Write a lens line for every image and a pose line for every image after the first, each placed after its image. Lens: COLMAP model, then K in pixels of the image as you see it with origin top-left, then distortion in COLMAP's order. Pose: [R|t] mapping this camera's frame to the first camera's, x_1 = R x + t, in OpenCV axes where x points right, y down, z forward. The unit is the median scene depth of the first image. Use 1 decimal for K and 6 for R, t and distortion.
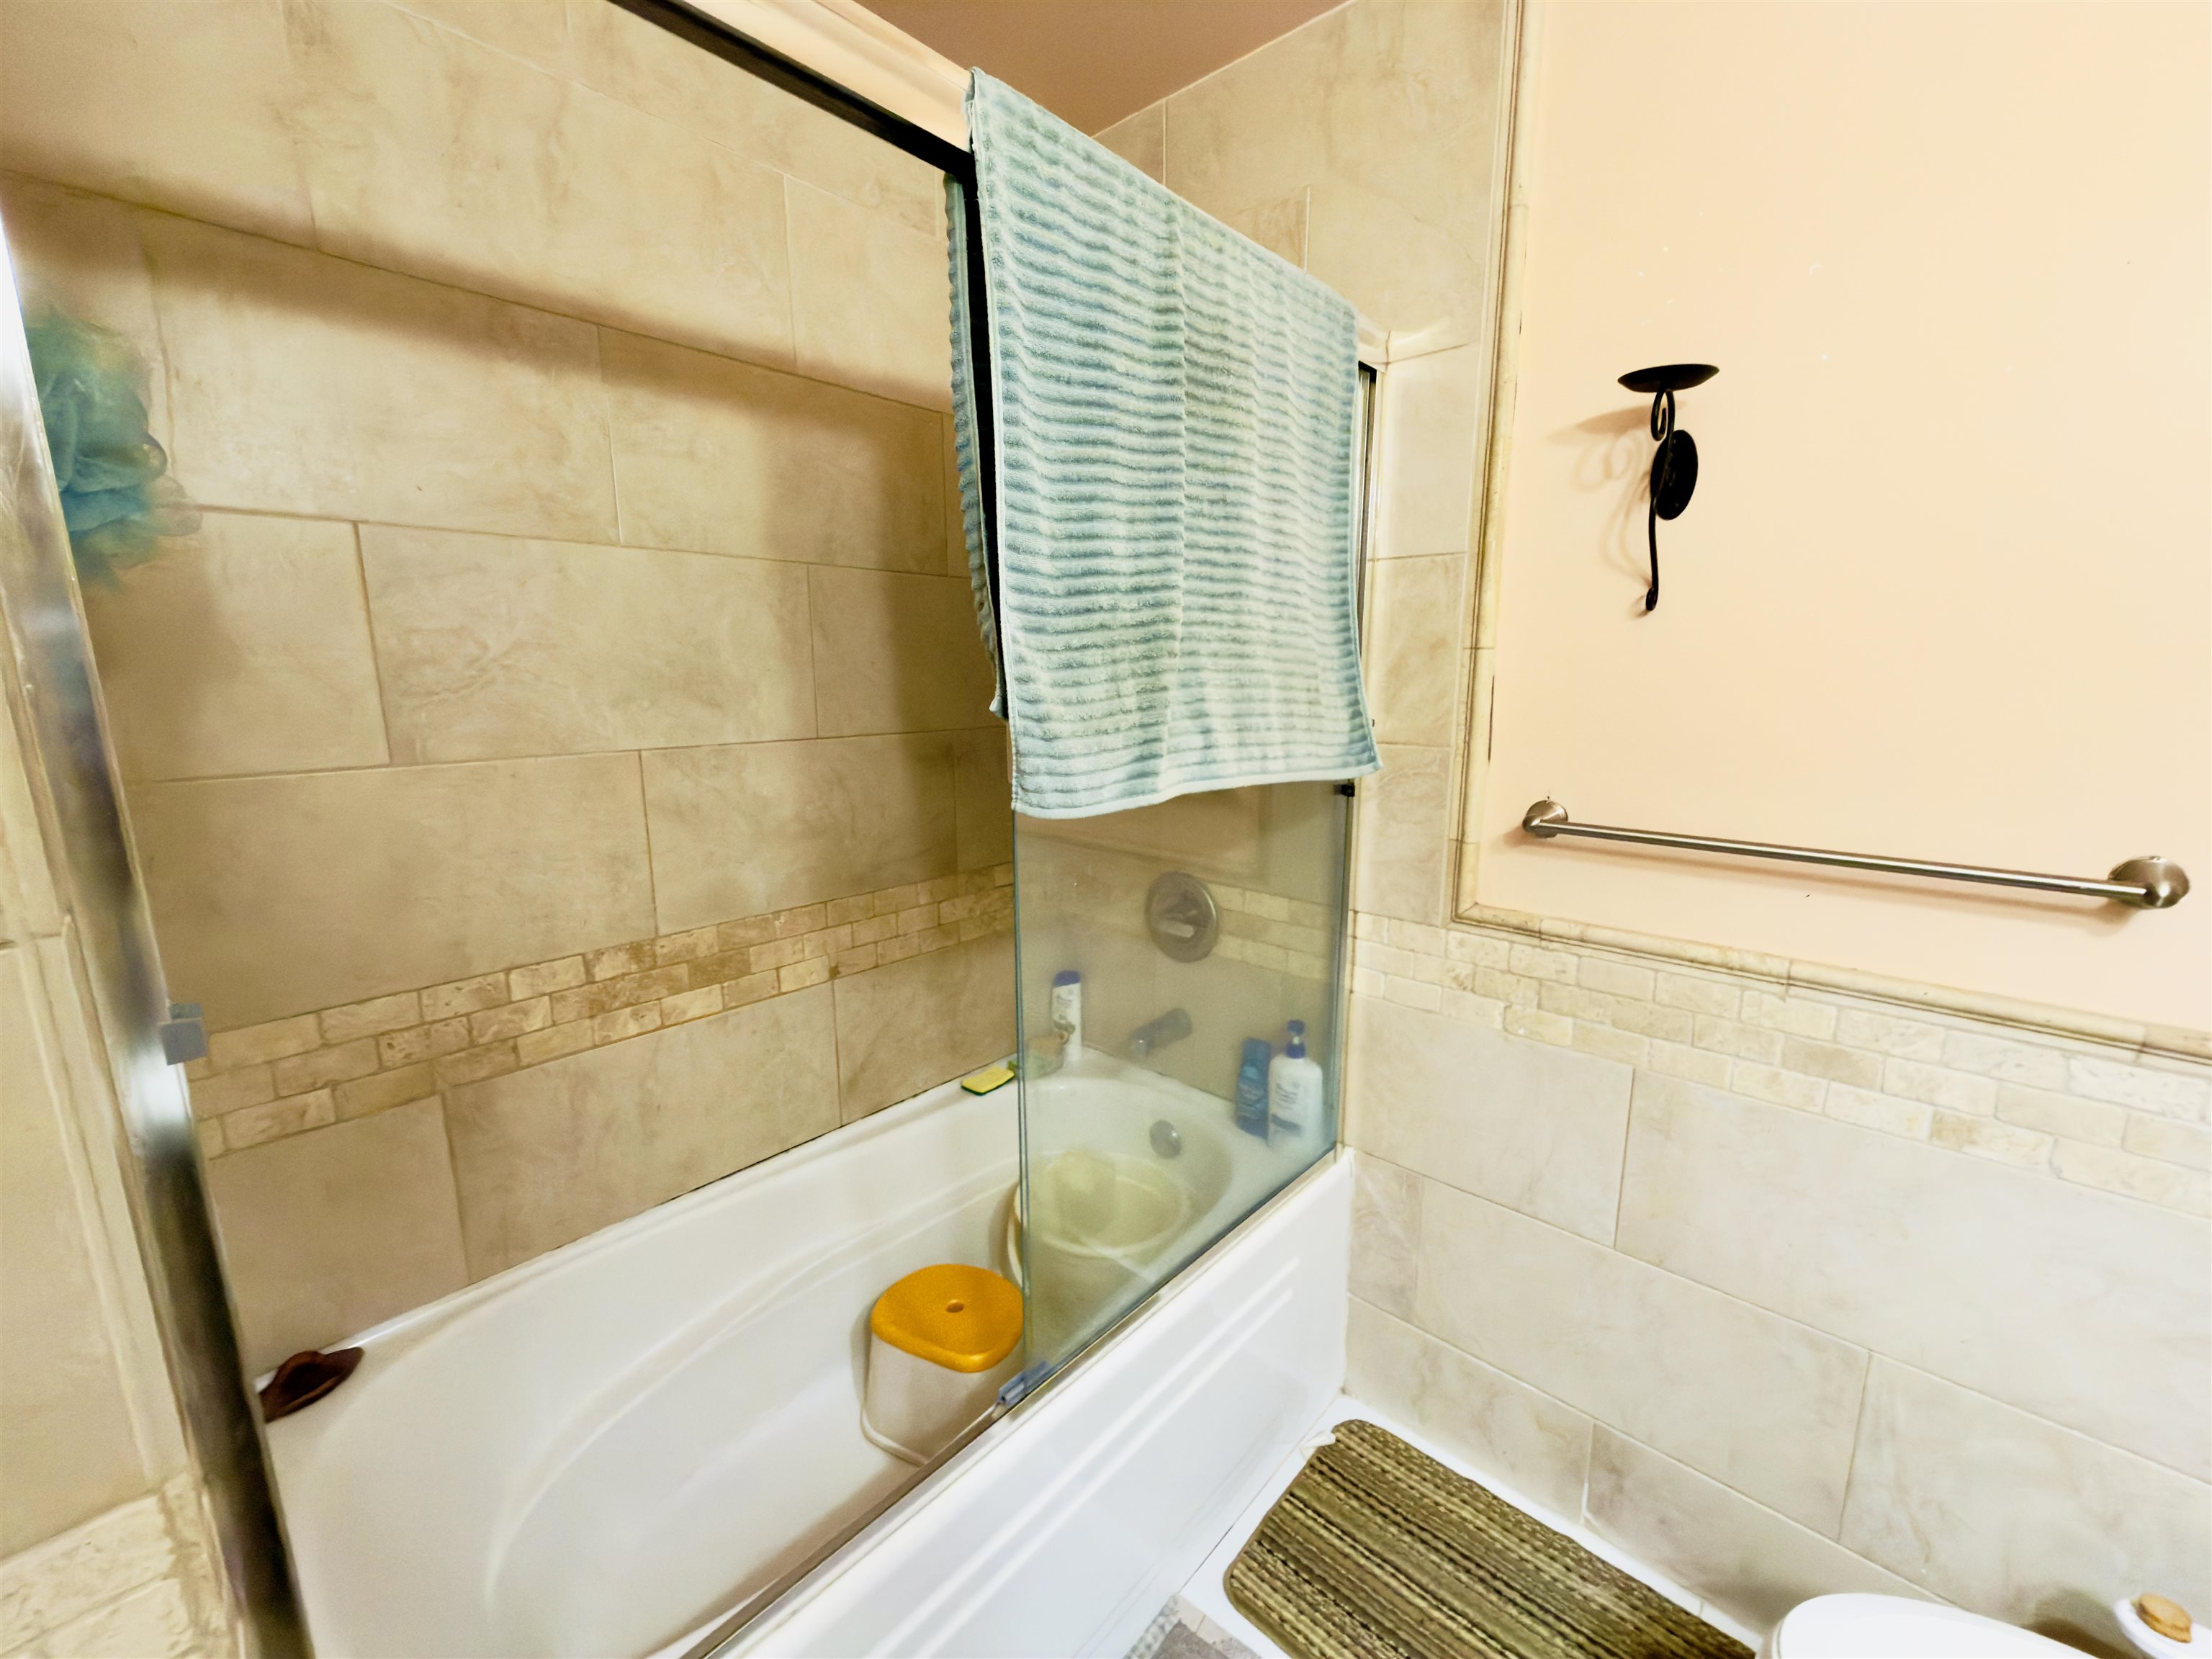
lens RADIAL K [[880.2, 0, 1104.6], [0, 880.2, 830.5], [0, 0, 1]] dist [-0.000169, -0.000086]
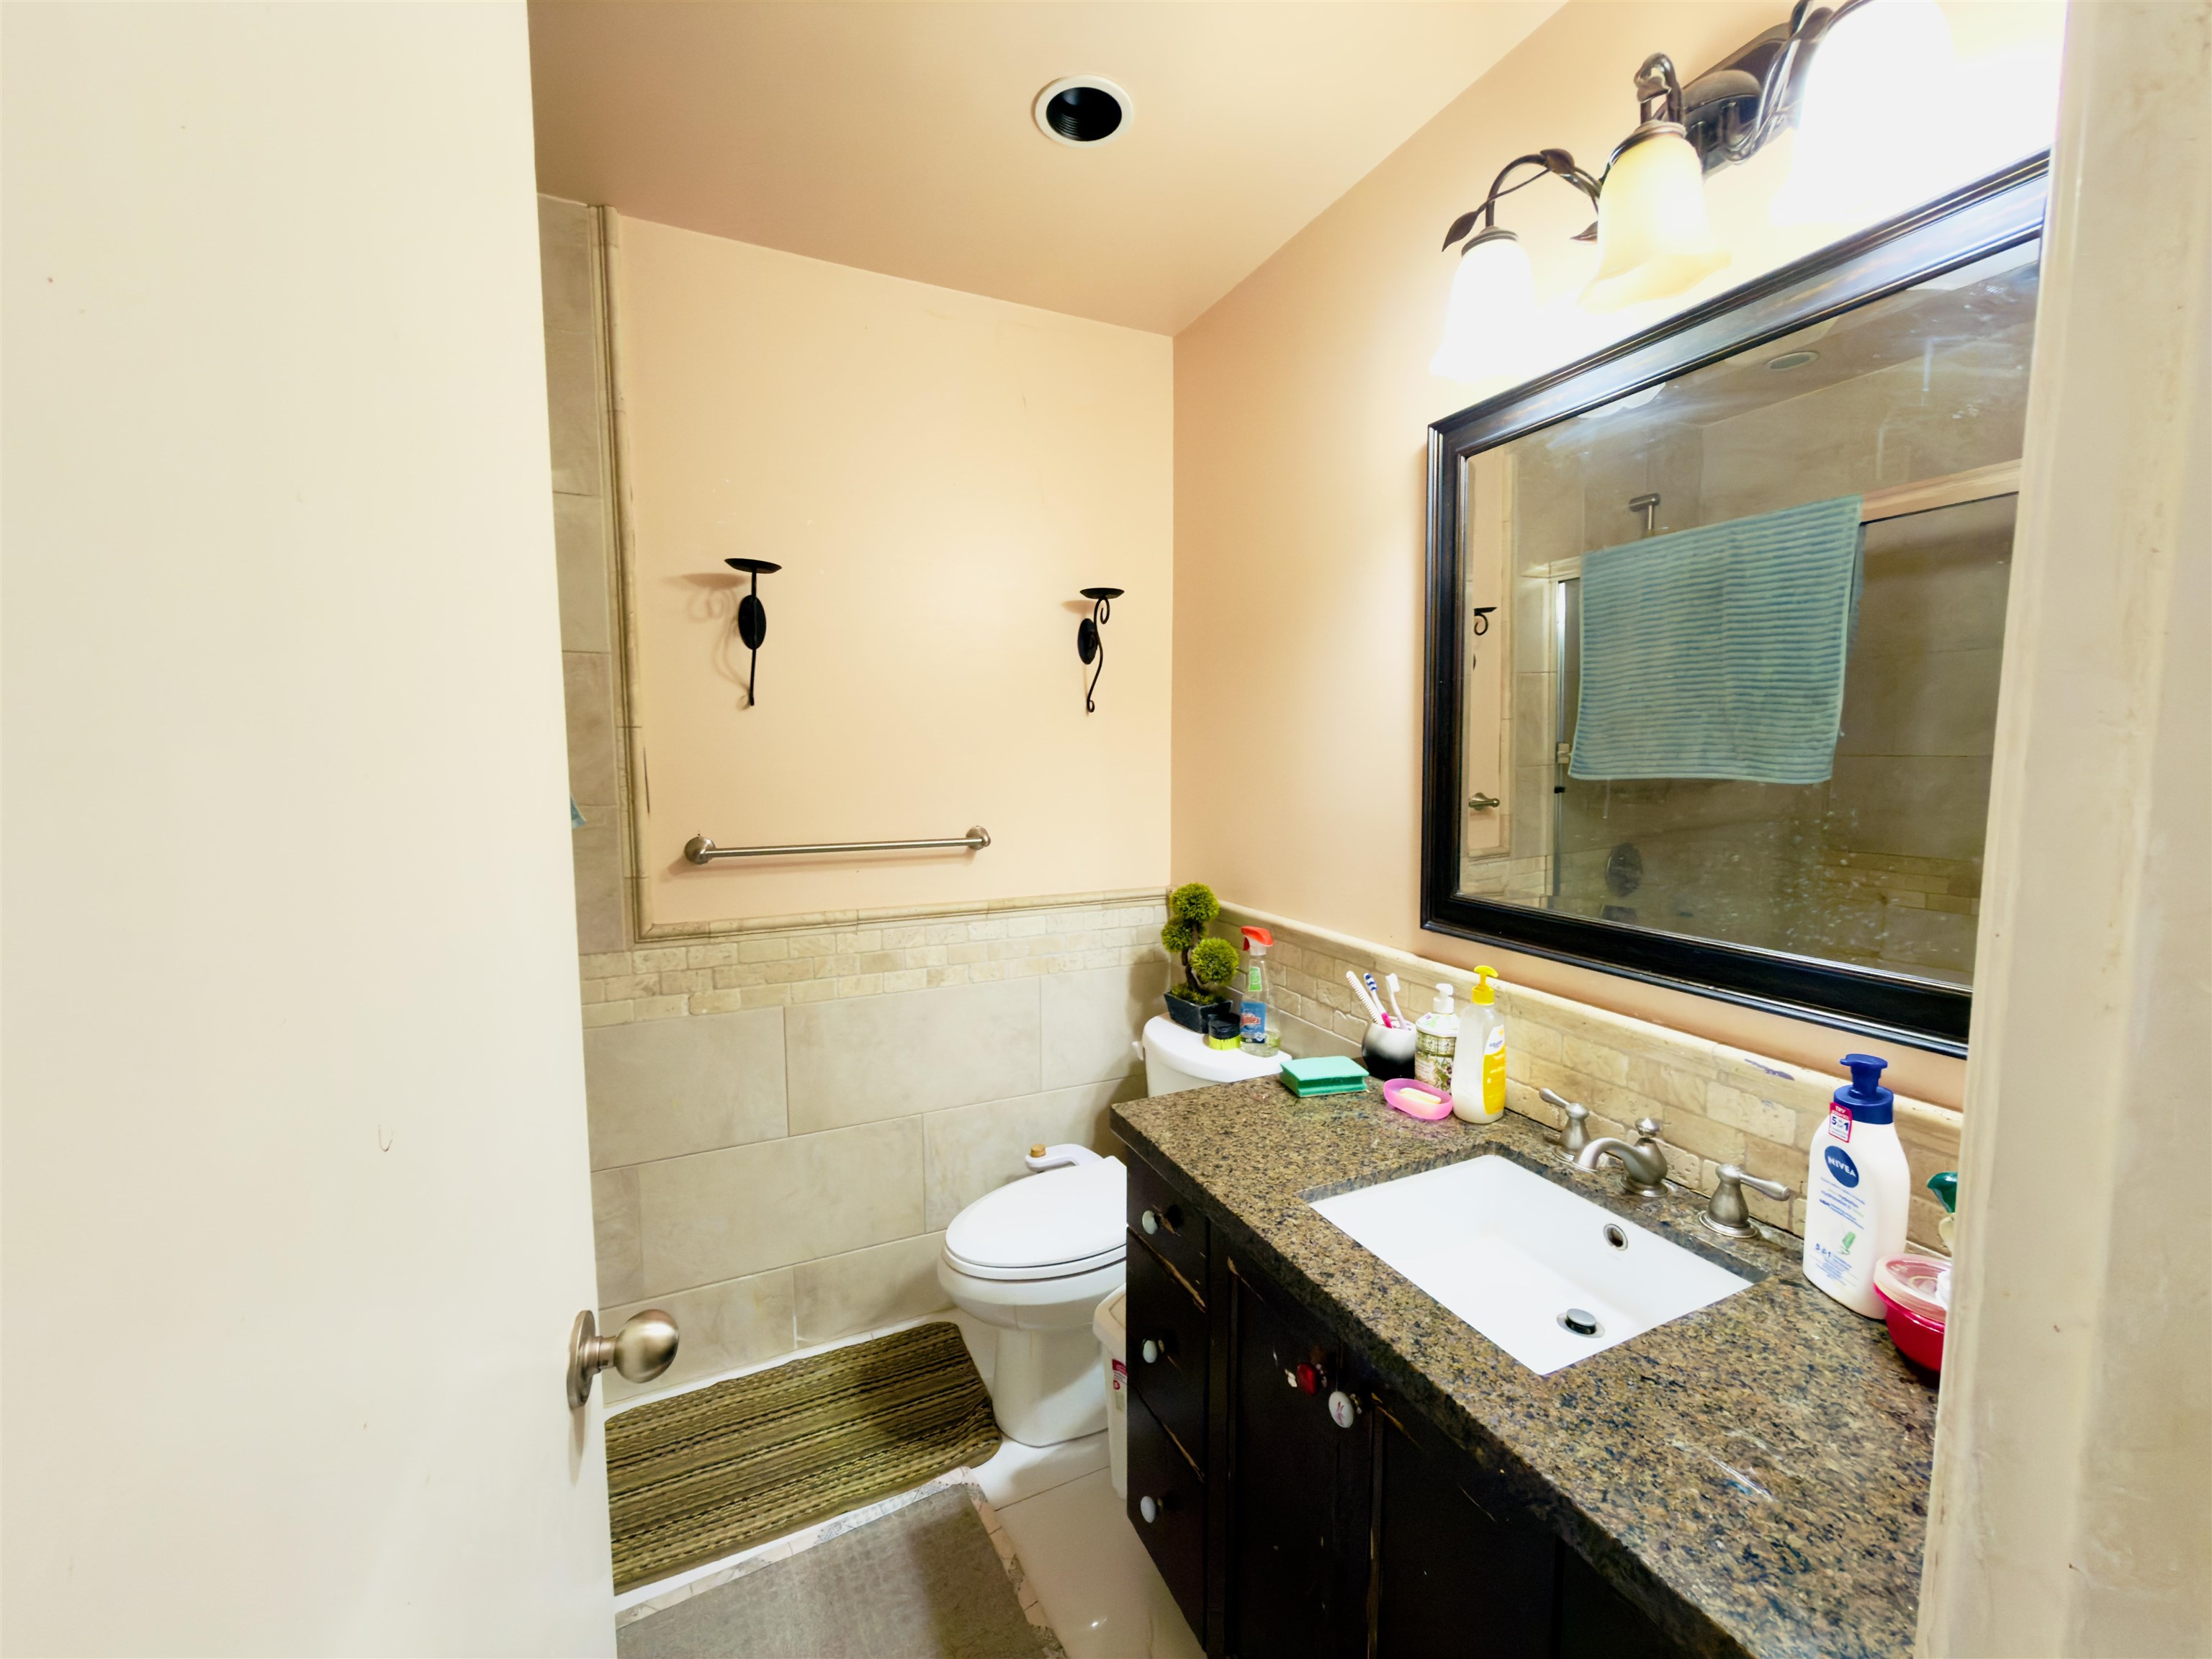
lens RADIAL K [[880.2, 0, 1104.6], [0, 880.2, 830.5], [0, 0, 1]] dist [-0.000169, -0.000086]
pose [[0.387228, -0.085904, 0.917973, -0.523925], [0.168828, 0.985422, 0.020999, 0.034662], [-0.906395, 0.146849, 0.396086, -0.129169]]
